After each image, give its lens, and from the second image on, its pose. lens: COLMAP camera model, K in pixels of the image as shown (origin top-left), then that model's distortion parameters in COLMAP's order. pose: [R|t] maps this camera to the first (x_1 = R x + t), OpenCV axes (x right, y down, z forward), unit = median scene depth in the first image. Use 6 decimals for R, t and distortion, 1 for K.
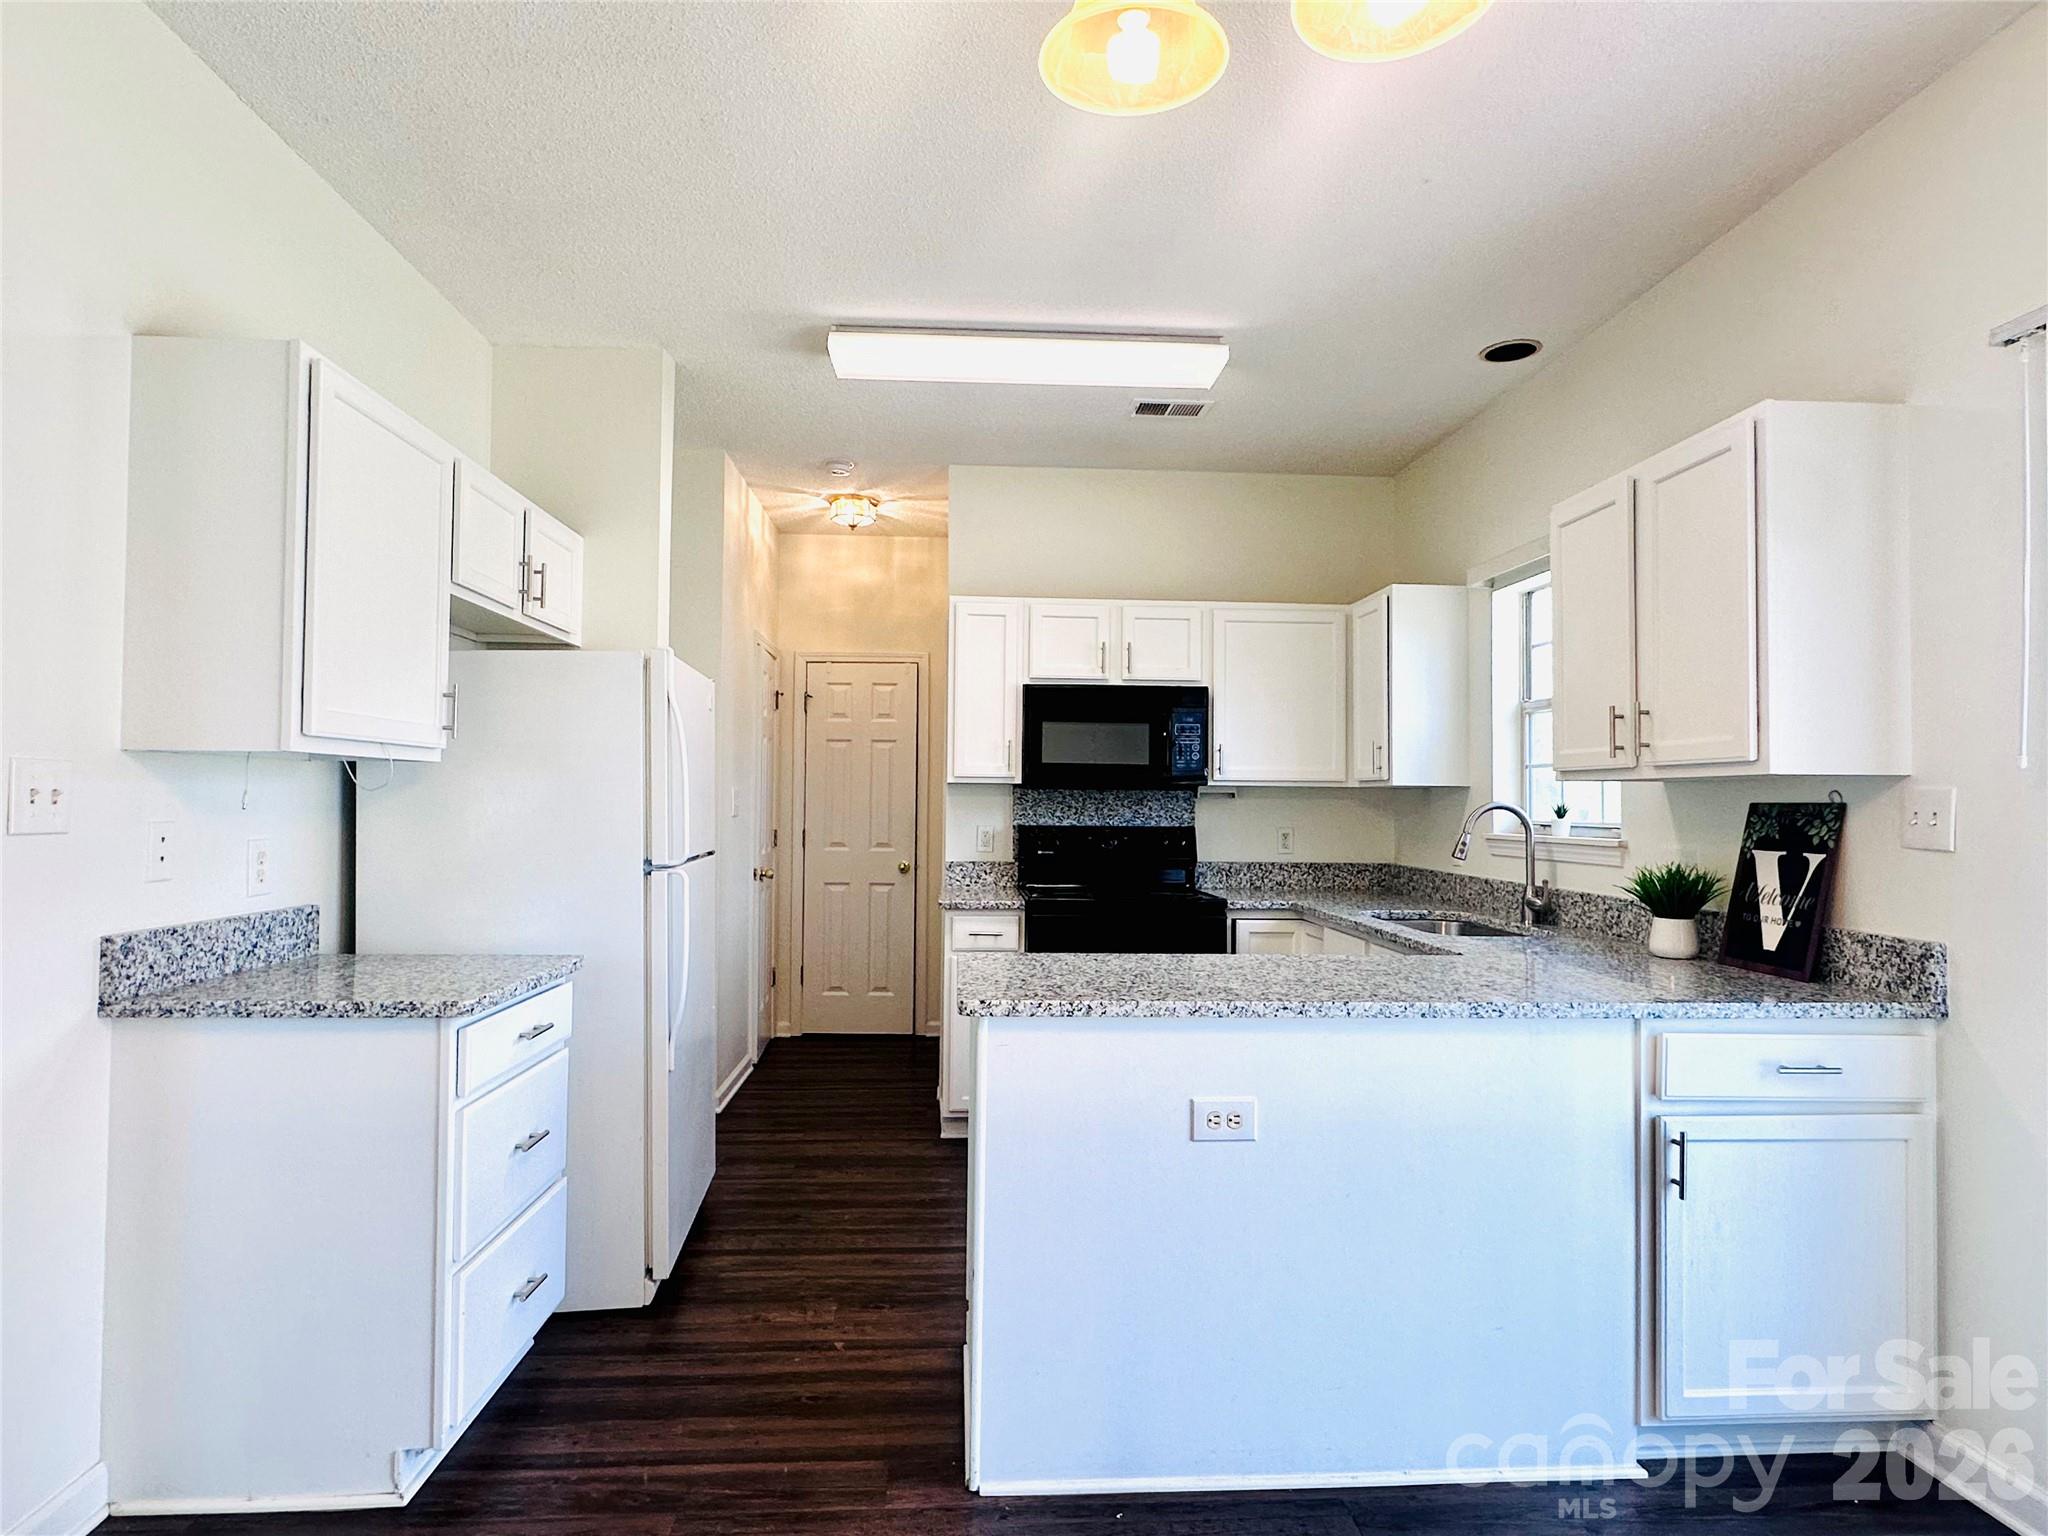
lens RADIAL K [[1141.5, 0, 1025.4], [0, 1141.5, 776.0], [0, 0, 1]] dist [-0.001628, 0.001277]
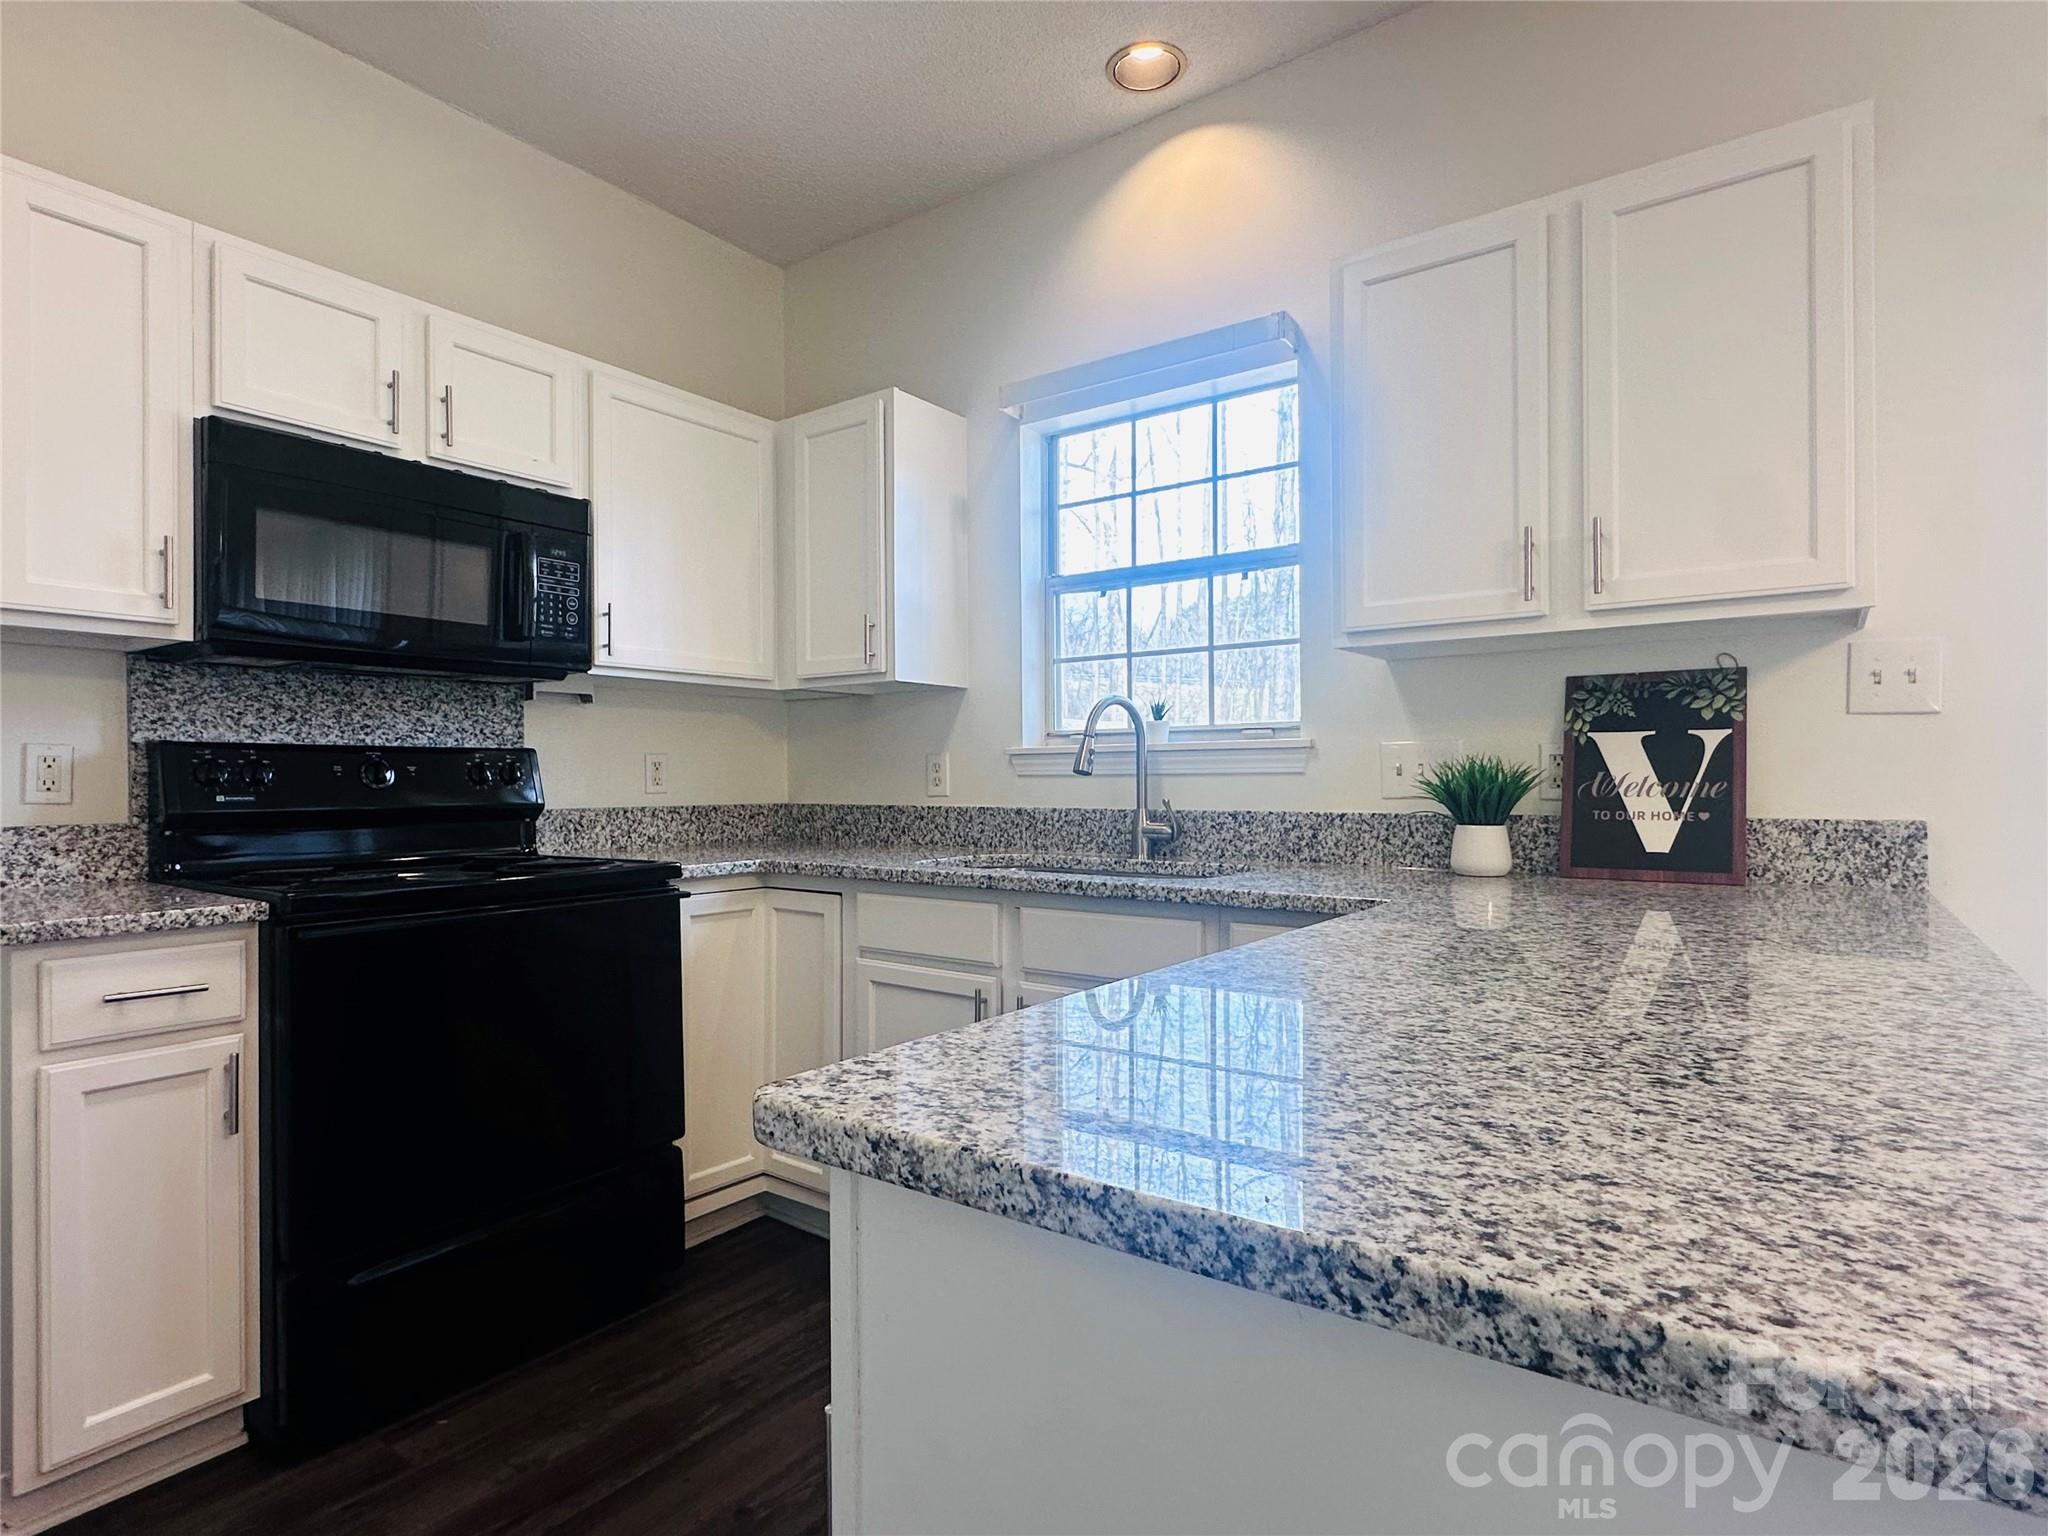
lens RADIAL K [[1079.0, 0, 1025.0], [0, 1079.0, 775.8], [0, 0, 1]] dist [-0.002185, 0.000350]
pose [[0.637383, -0.011377, 0.770463, -0.194254], [-0.005827, 0.999791, 0.019583, 0.078419], [-0.770525, -0.016971, 0.637184, 0.780301]]
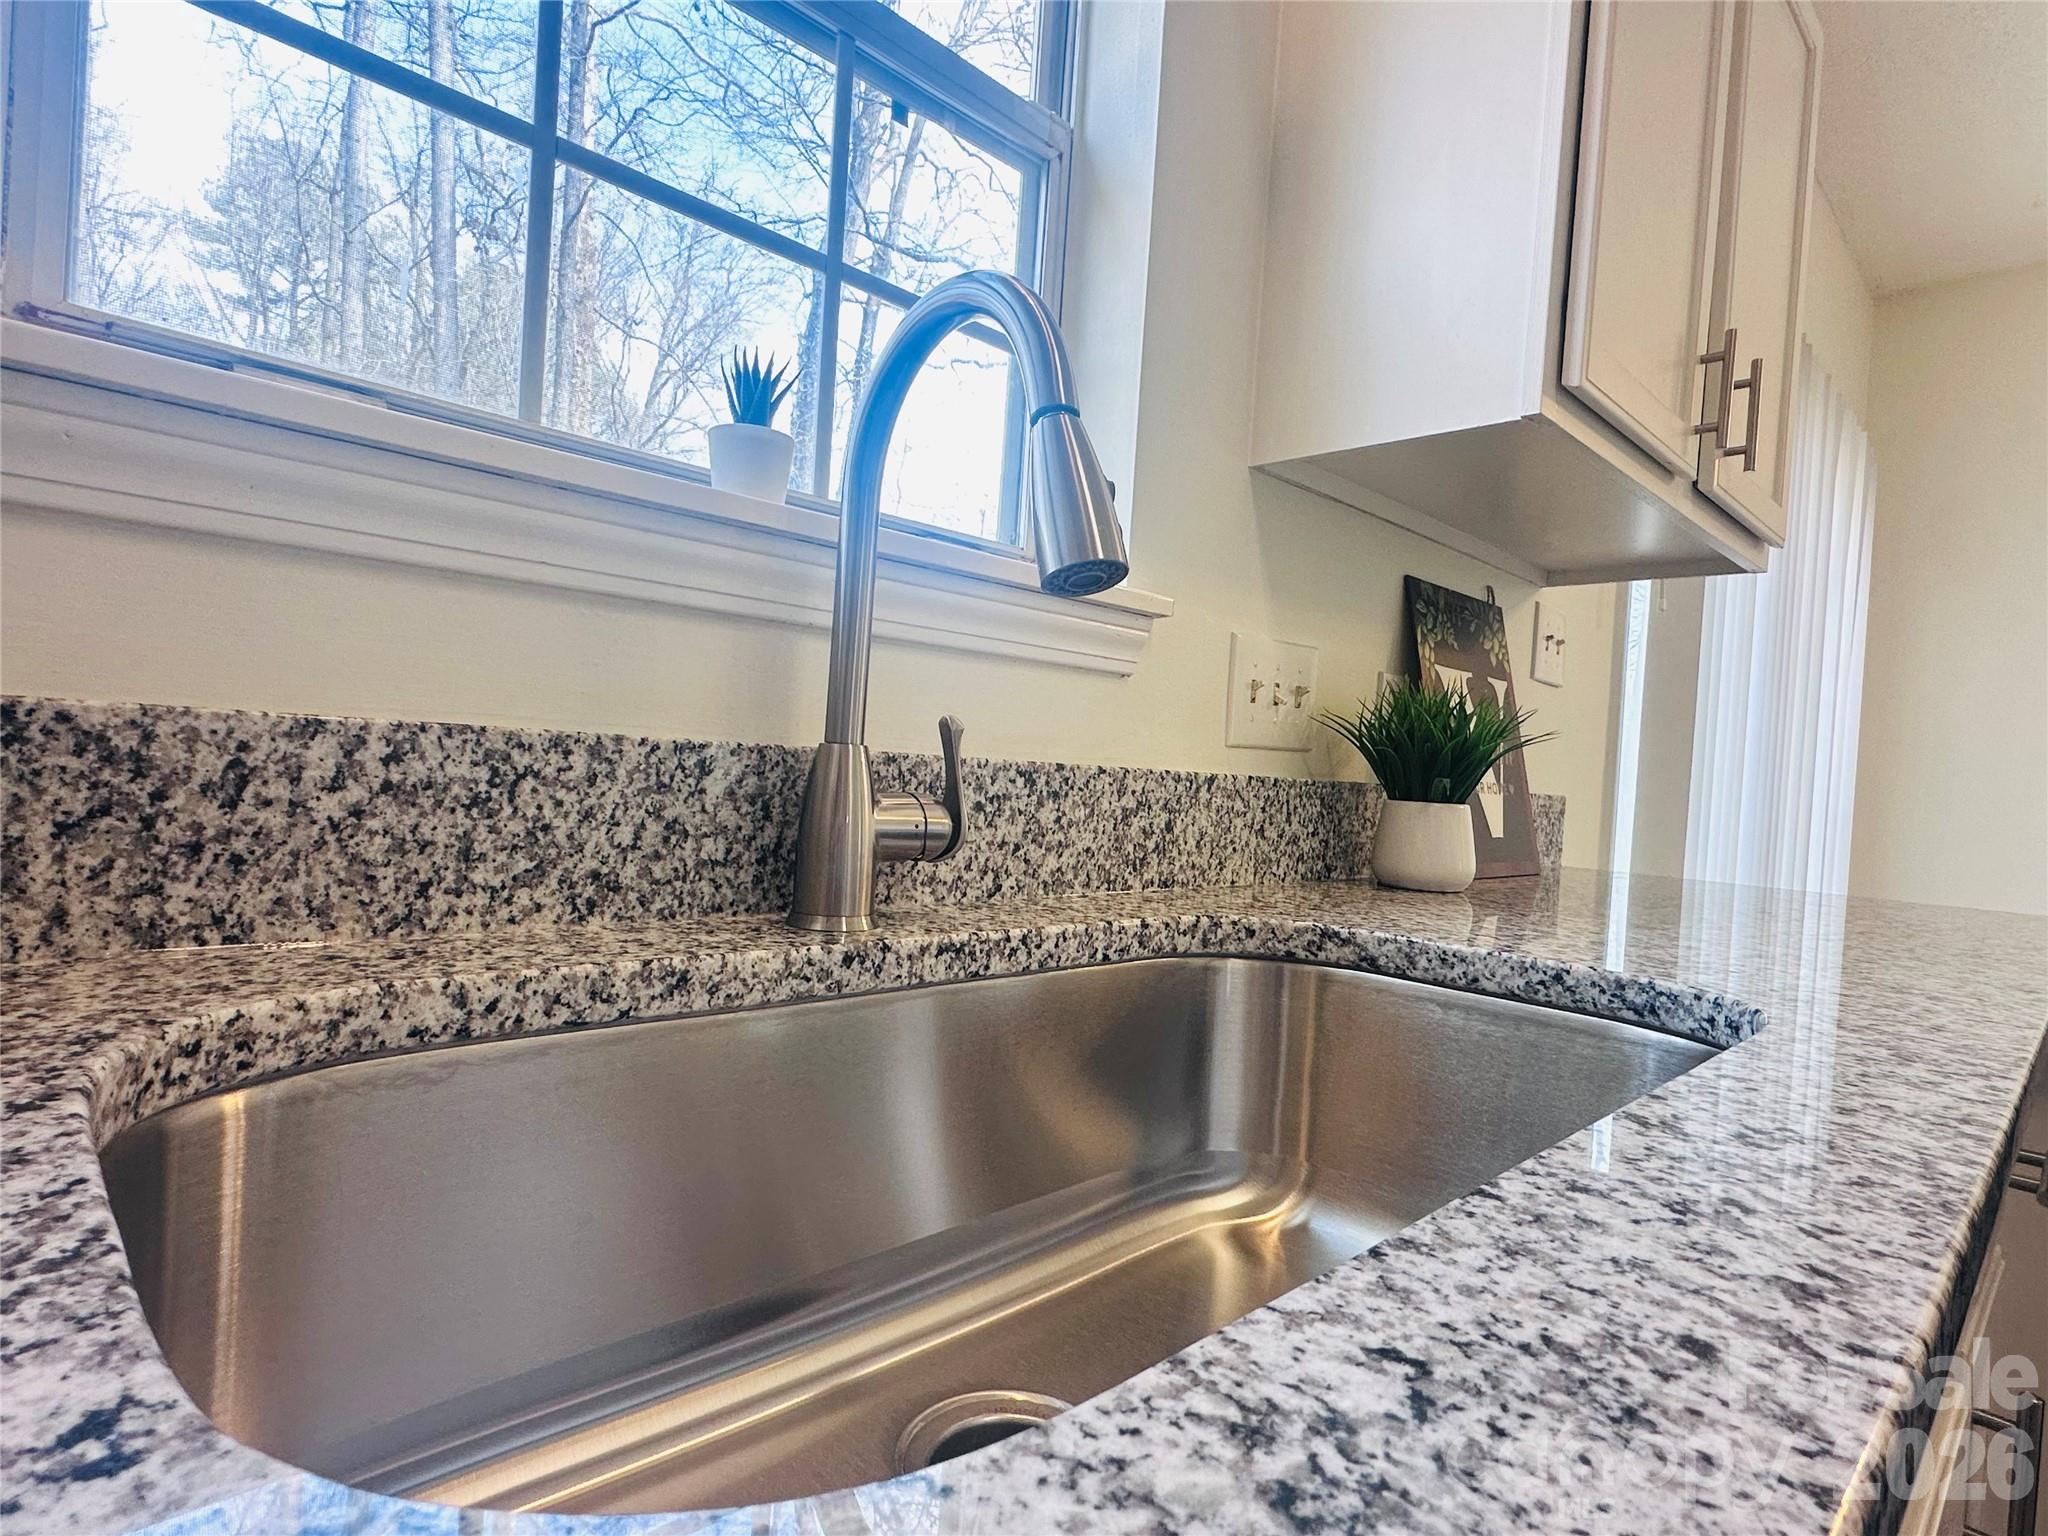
lens RADIAL K [[1078.2, 0, 1025.2], [0, 1078.2, 772.2], [0, 0, 1]] dist [-0.001772, 0.000481]
pose [[-0.655382, -0.061256, 0.752809, 0.354803], [-0.087464, 0.996156, 0.004912, 0.124631], [-0.750216, -0.062625, -0.658220, 1.413383]]
